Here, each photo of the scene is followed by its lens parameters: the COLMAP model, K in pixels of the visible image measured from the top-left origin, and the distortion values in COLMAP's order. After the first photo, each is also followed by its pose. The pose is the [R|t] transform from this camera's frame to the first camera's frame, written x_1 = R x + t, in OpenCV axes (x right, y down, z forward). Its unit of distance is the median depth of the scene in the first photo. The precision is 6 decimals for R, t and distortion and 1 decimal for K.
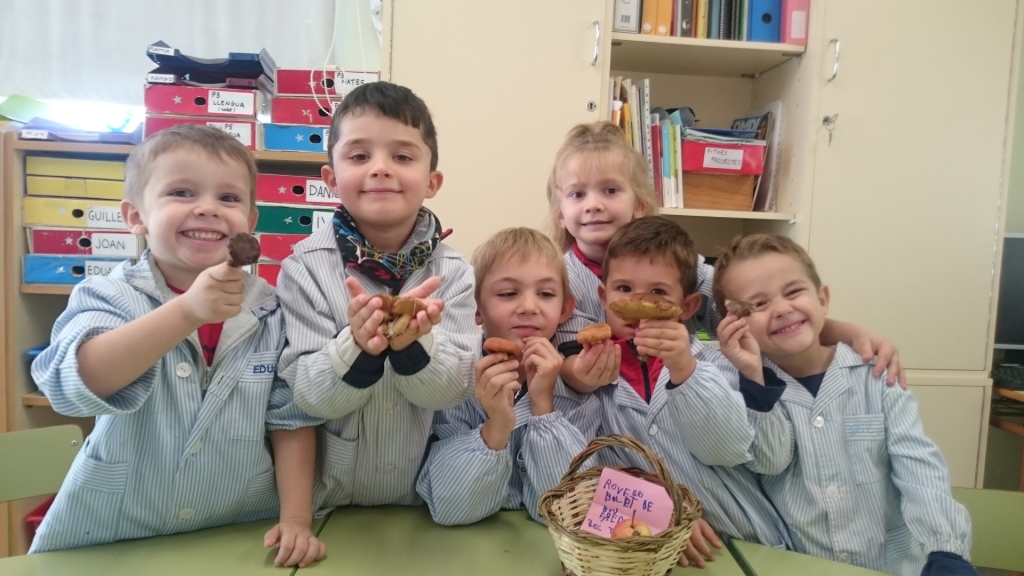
lens RADIAL K [[766.4, 0, 512.0], [0, 766.4, 288.1], [0, 0, 1]] dist [0.000568, 0.000481]
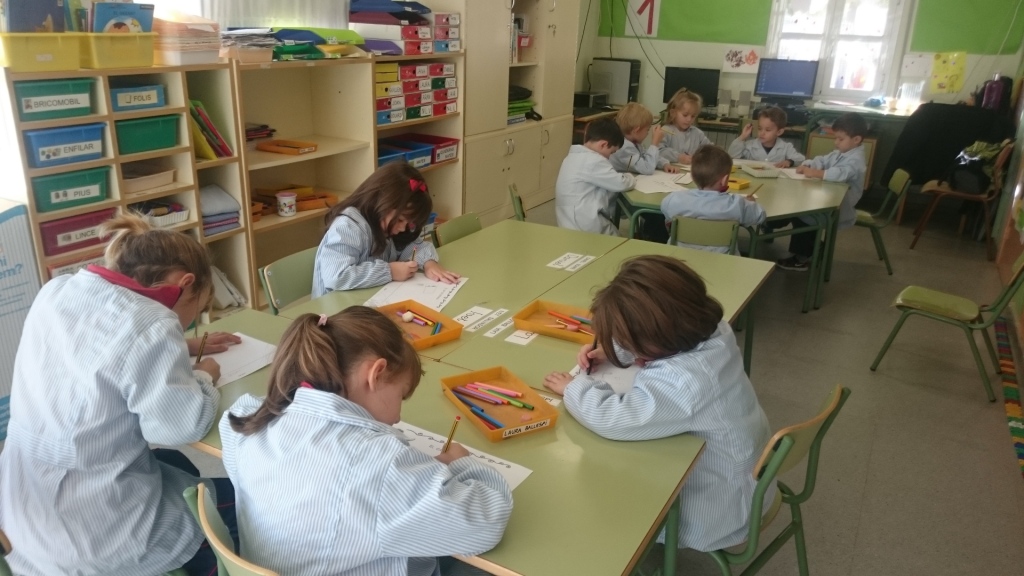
lens RADIAL K [[766.4, 0, 511.3], [0, 766.4, 288.4], [0, 0, 1]] dist [0.000568, 0.000481]
pose [[0.577818, -0.315098, 0.752887, -2.159908], [0.206140, 0.948904, 0.238929, -0.009129], [-0.789704, 0.017143, 0.613249, -0.596169]]
